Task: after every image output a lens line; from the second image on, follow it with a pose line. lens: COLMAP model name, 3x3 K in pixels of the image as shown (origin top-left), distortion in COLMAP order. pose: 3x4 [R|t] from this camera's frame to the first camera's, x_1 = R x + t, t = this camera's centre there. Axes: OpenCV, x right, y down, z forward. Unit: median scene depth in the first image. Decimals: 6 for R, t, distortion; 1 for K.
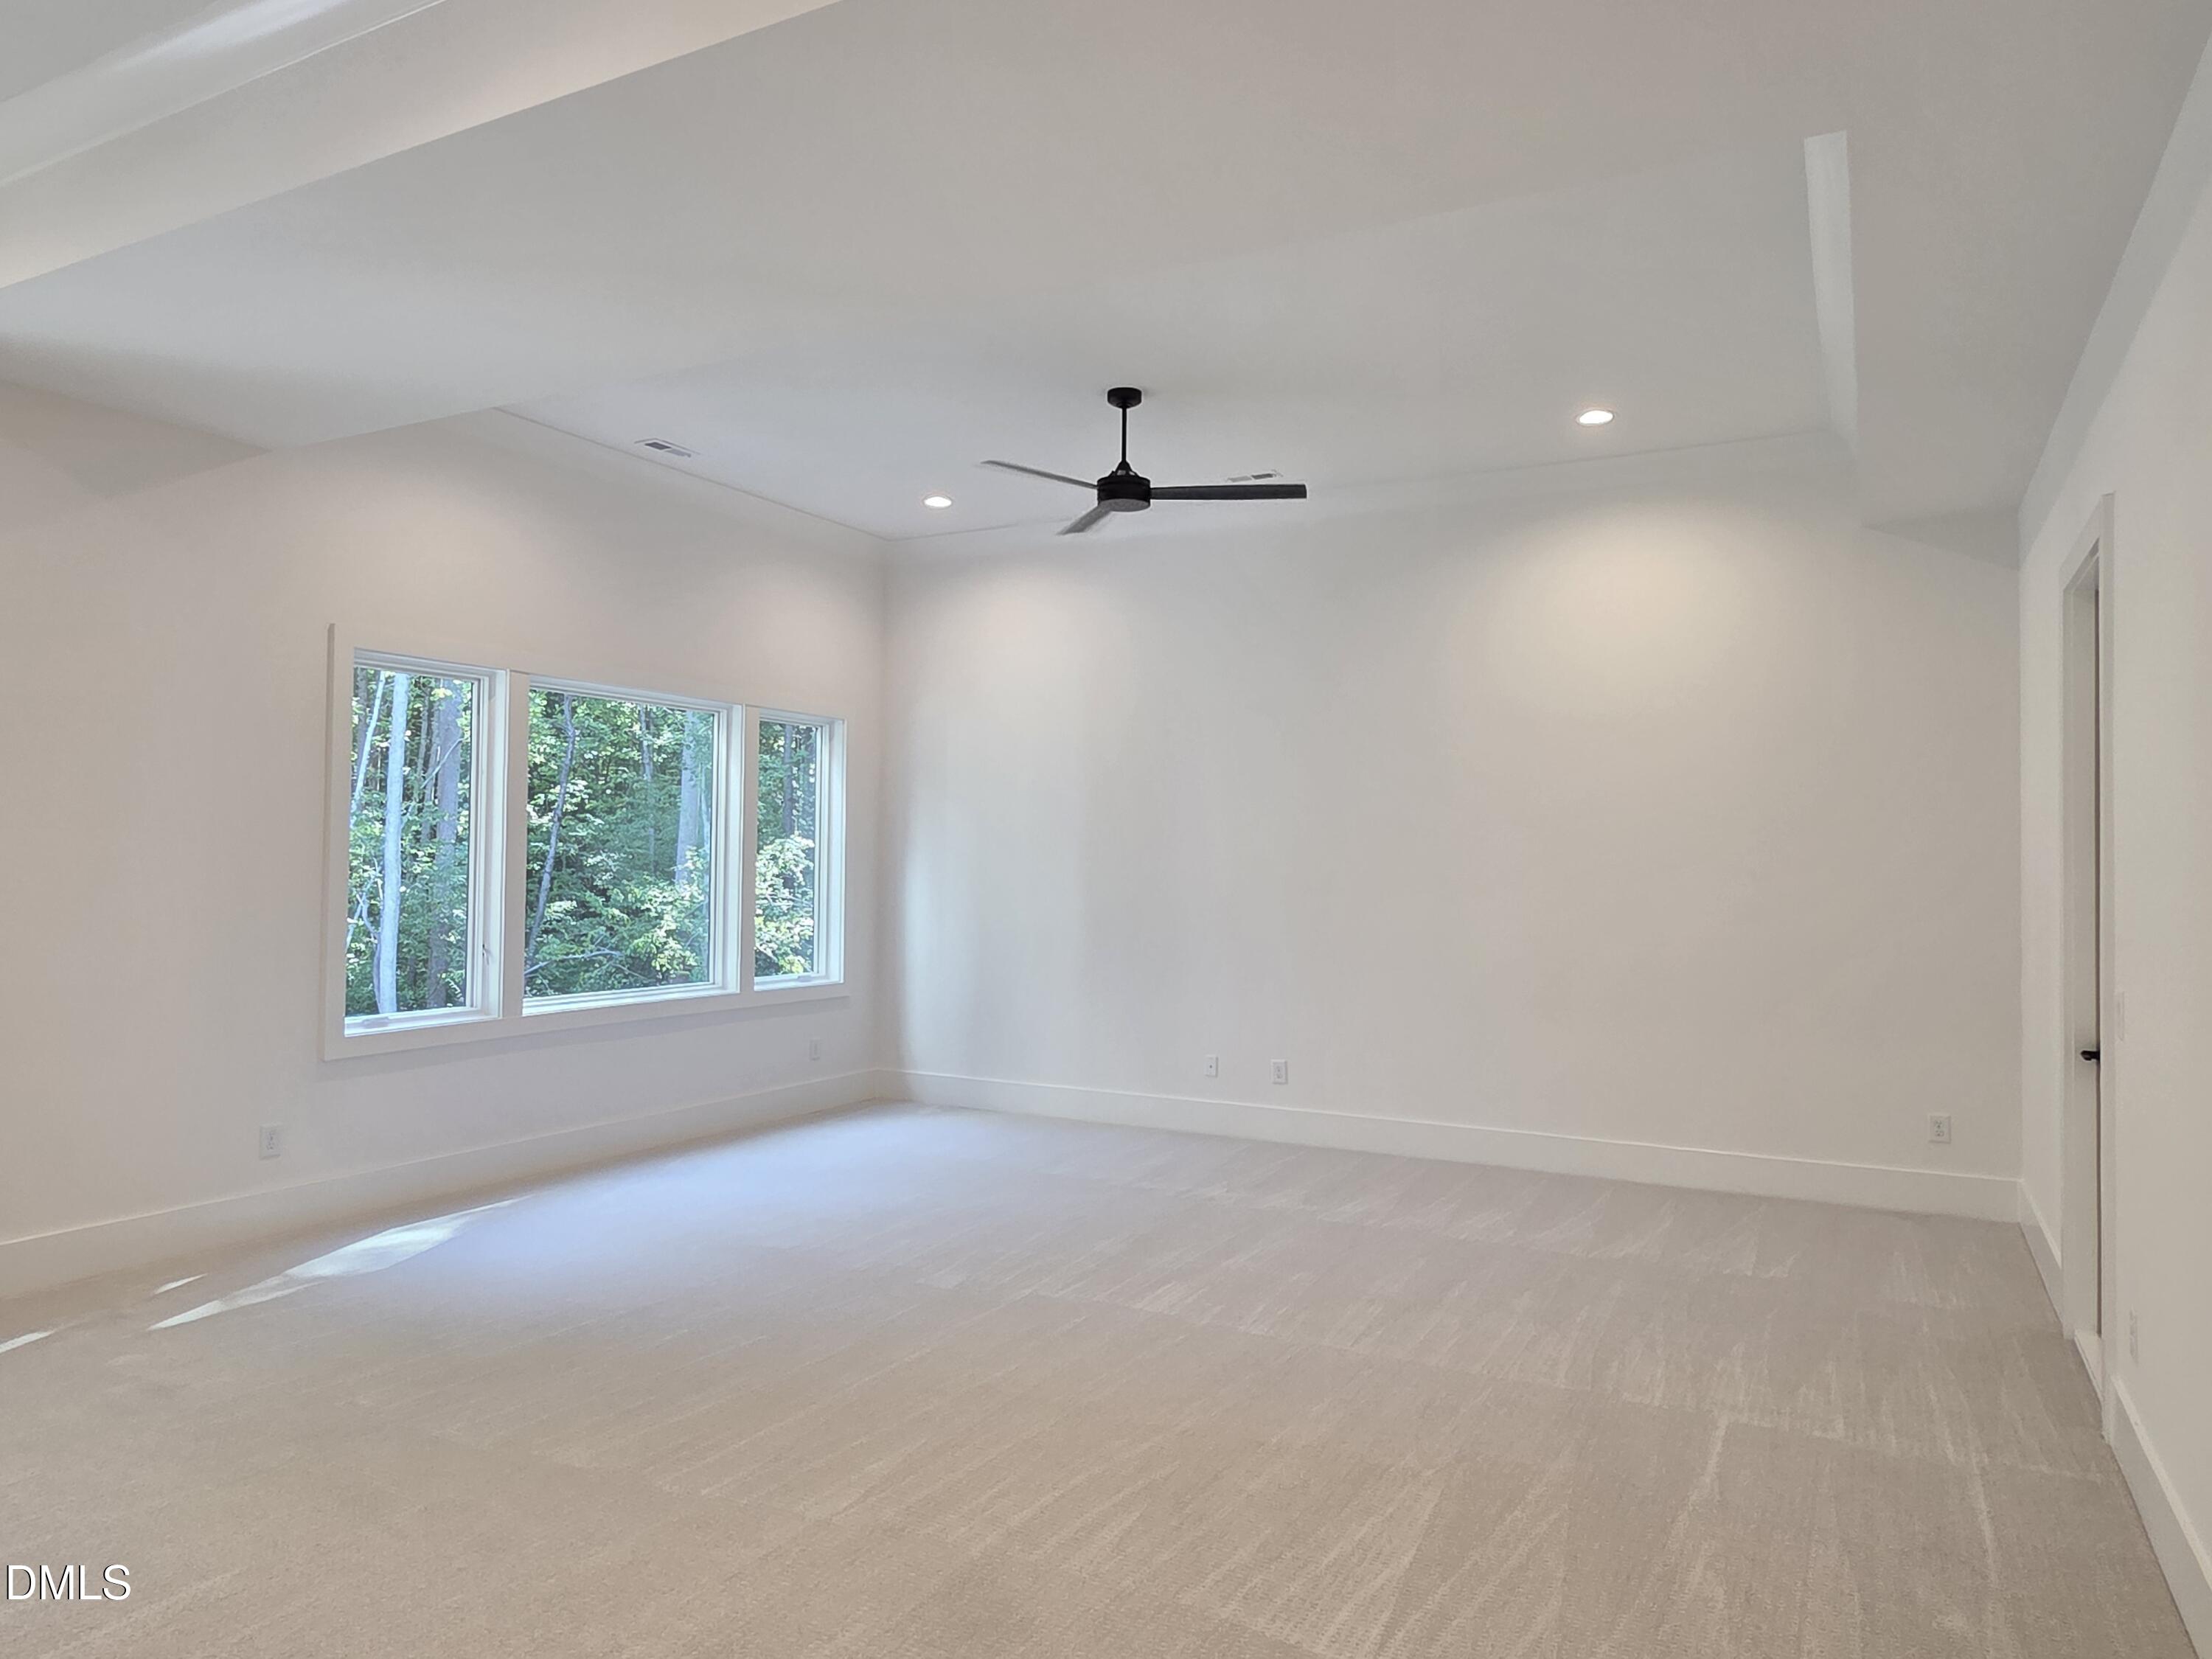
lens RADIAL K [[1419.4, 0, 1106.0], [0, 1419.4, 829.5], [0, 0, 1]] dist [0.005211, -0.000506]
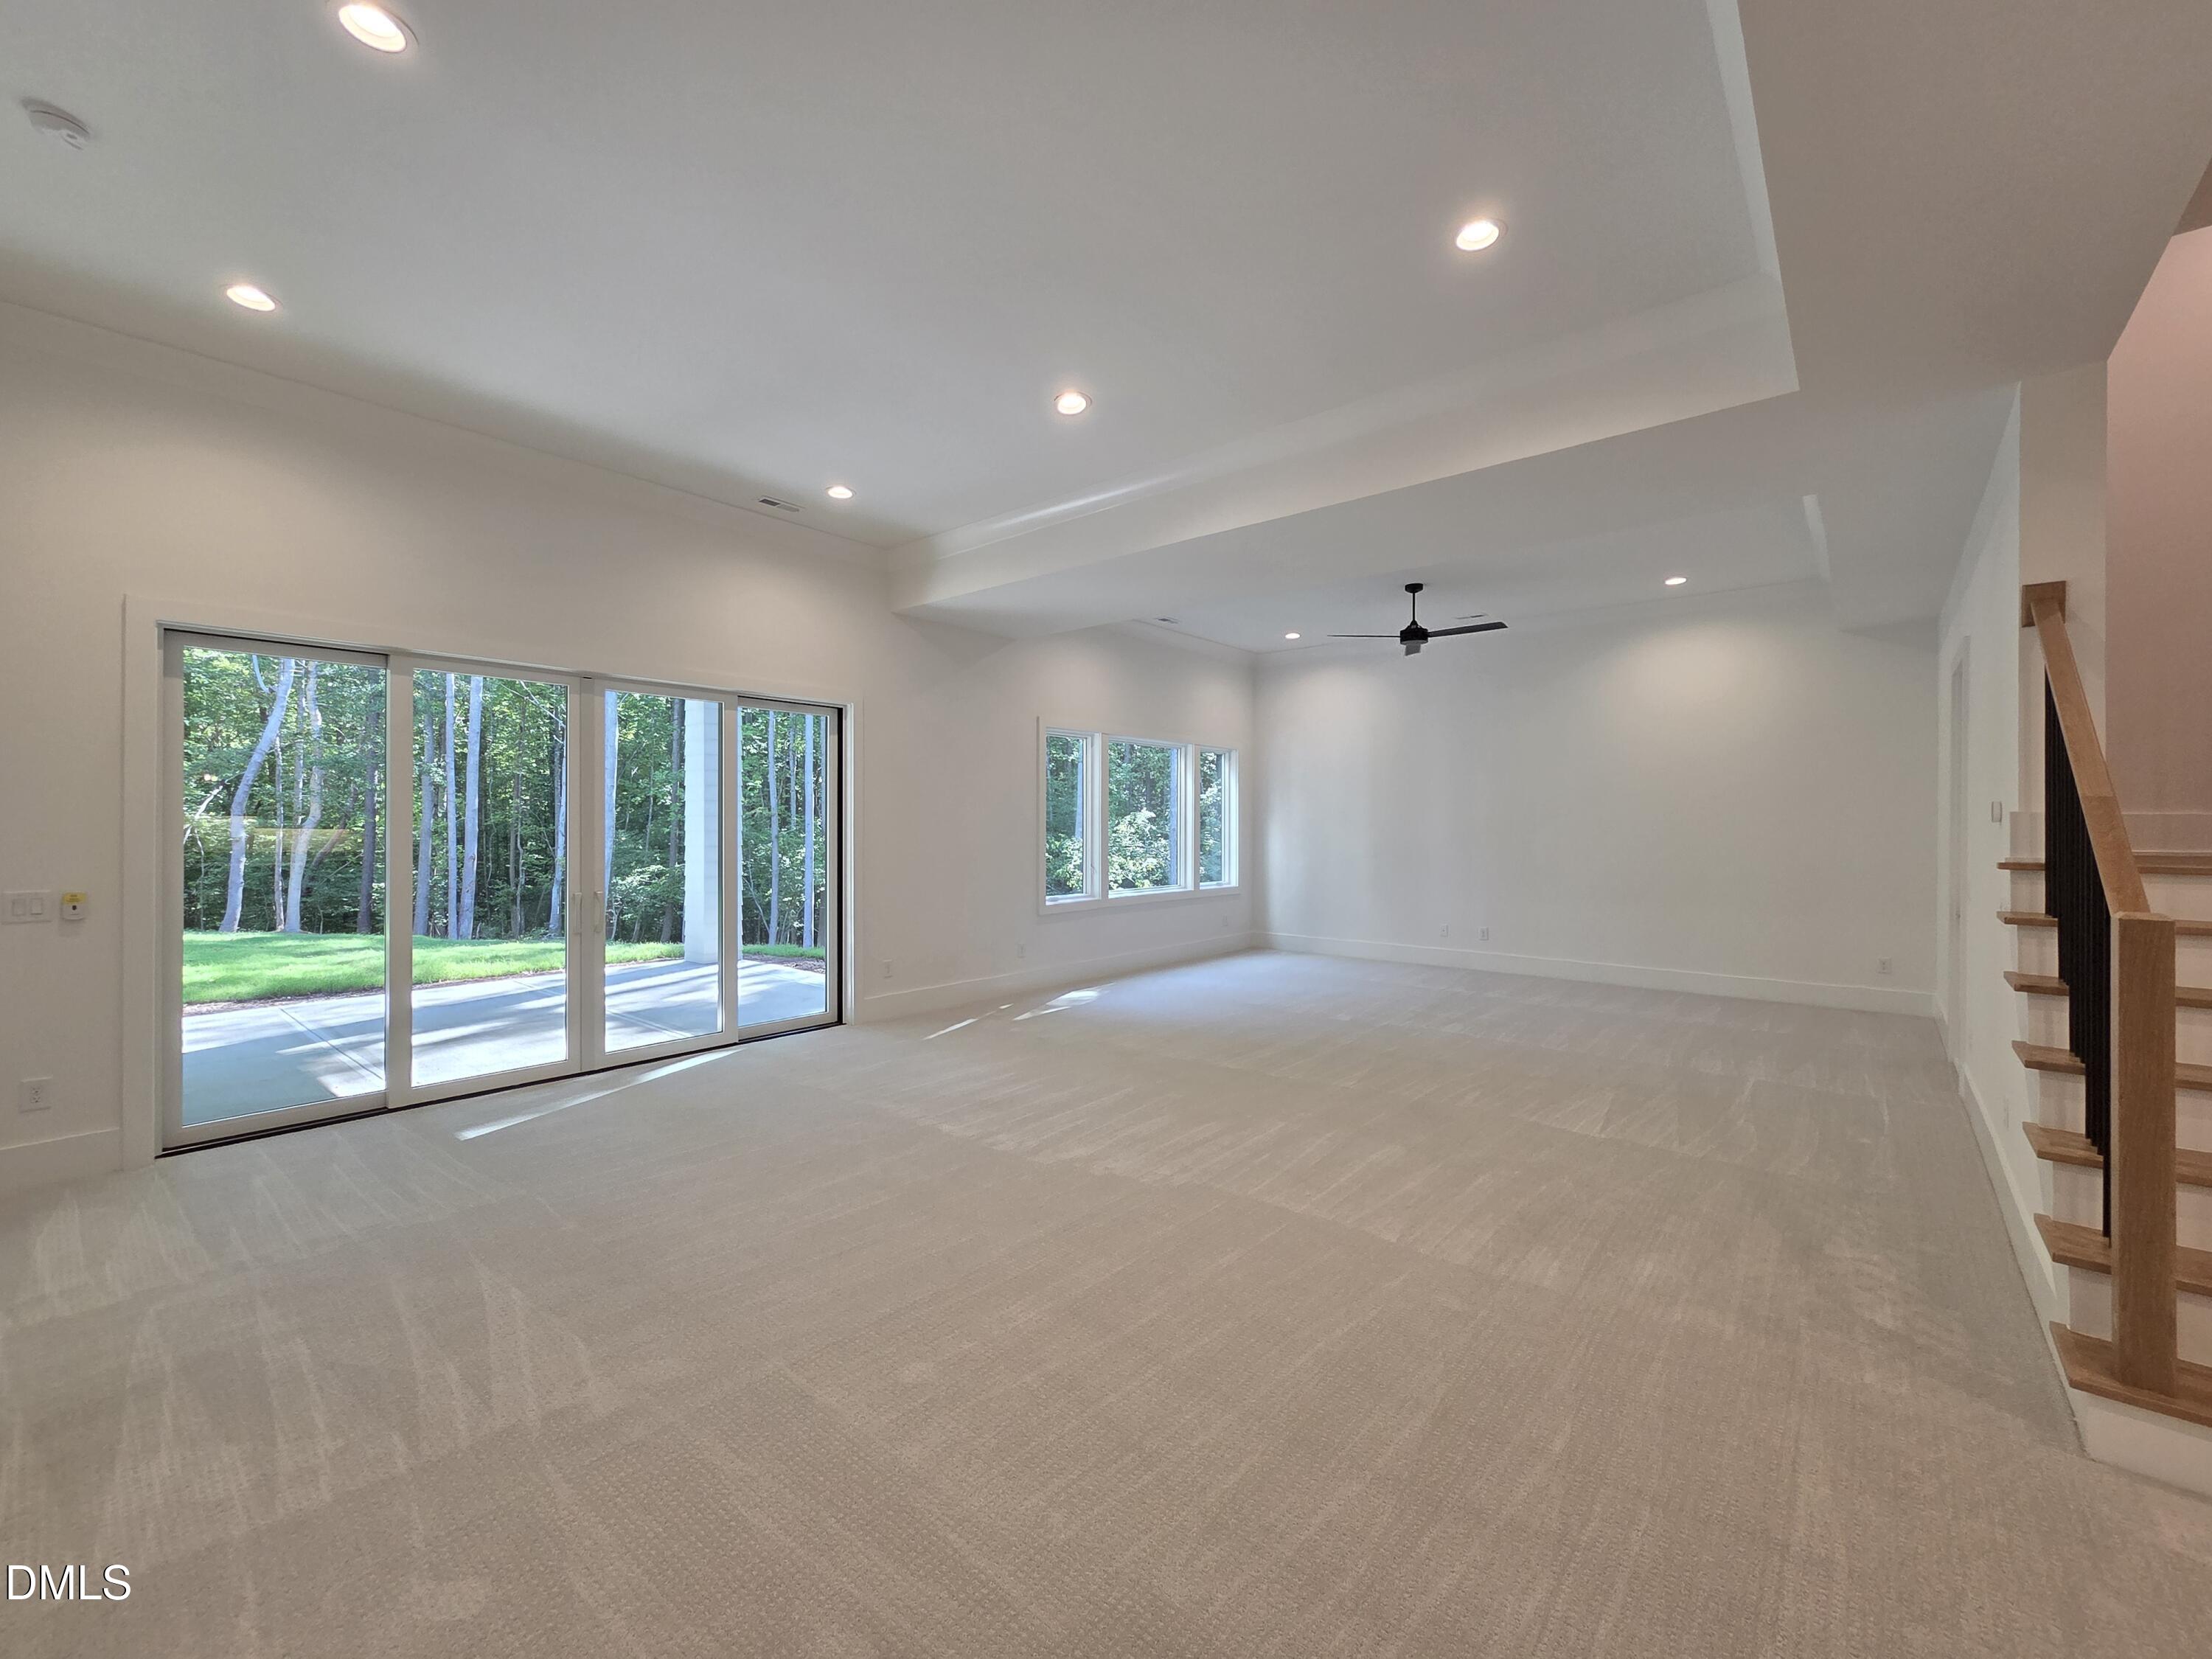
lens RADIAL K [[894.9, 0, 1118.6], [0, 894.9, 822.3], [0, 0, 1]] dist [0.000497, -0.000044]
pose [[0.979701, -0.008253, -0.200292, -0.123665], [0.012145, 0.999760, 0.018212, -0.003913], [0.200094, -0.020275, 0.979567, -0.272376]]
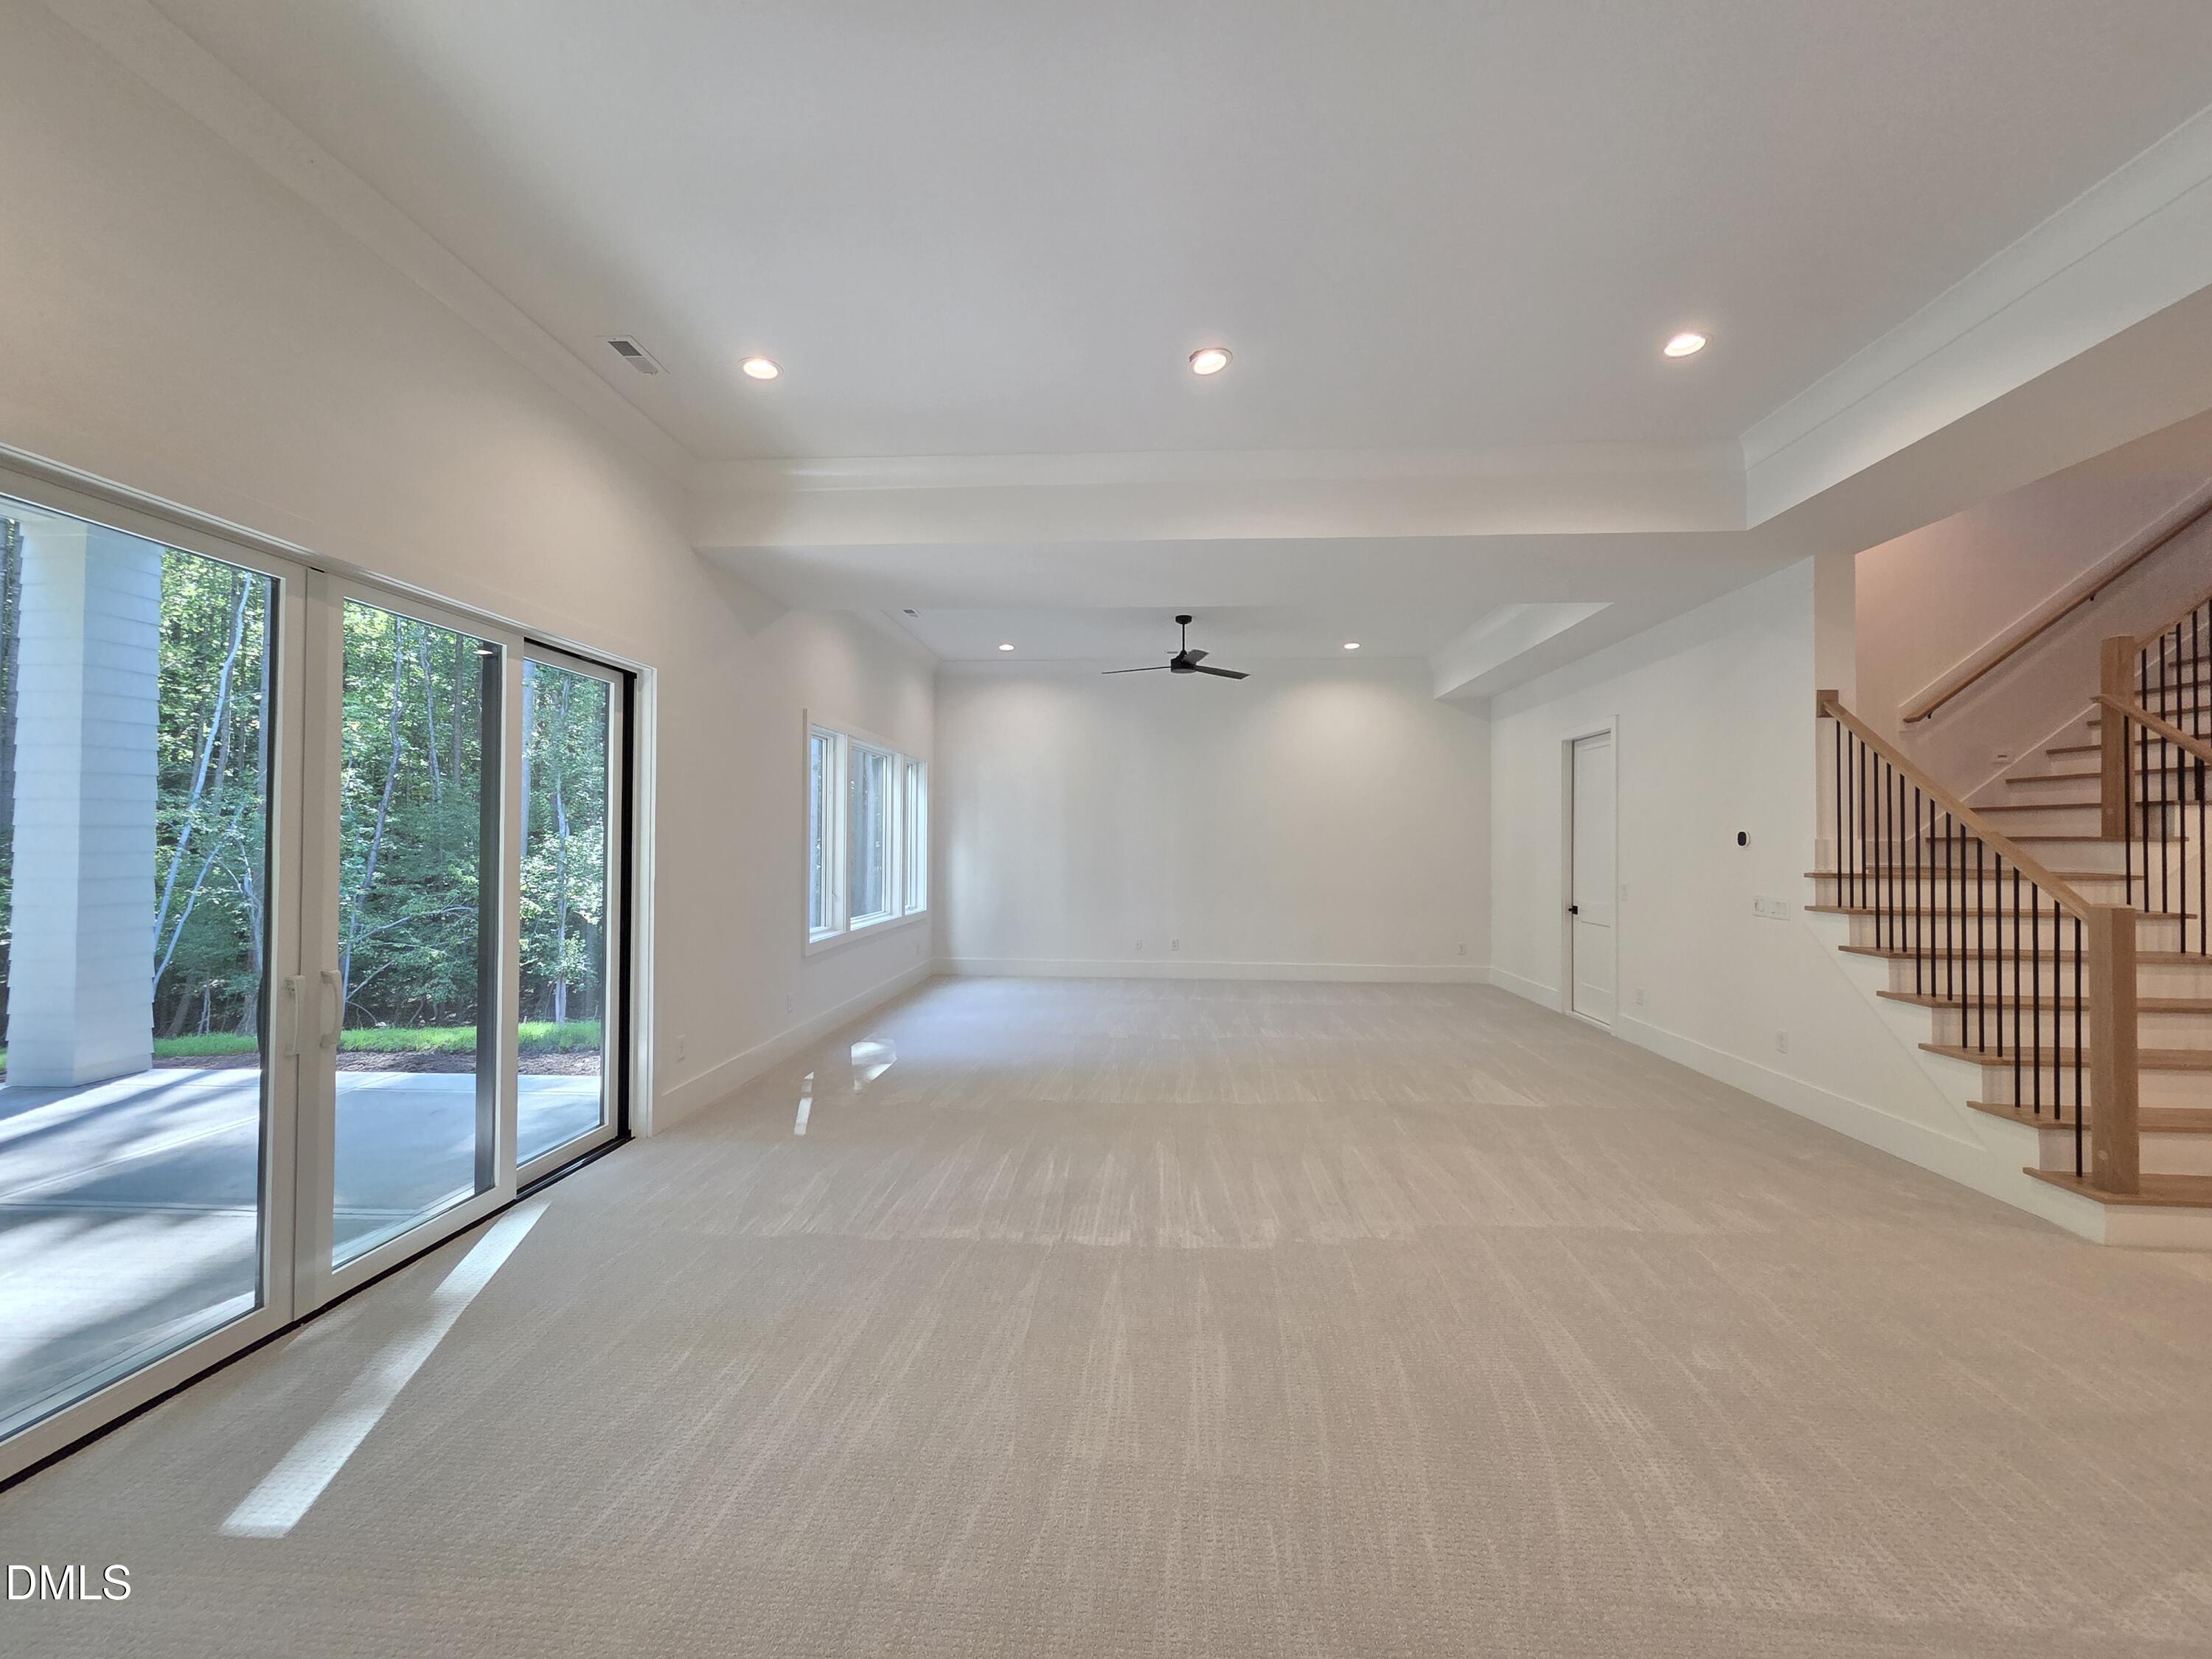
lens RADIAL K [[891.6, 0, 1110.2], [0, 891.6, 824.7], [0, 0, 1]] dist [-0.001236, -0.000469]
pose [[0.910902, 0.003402, 0.412608, -0.539686], [-0.006090, 0.999968, 0.005202, -0.007061], [-0.412577, -0.007251, 0.910894, -0.135321]]
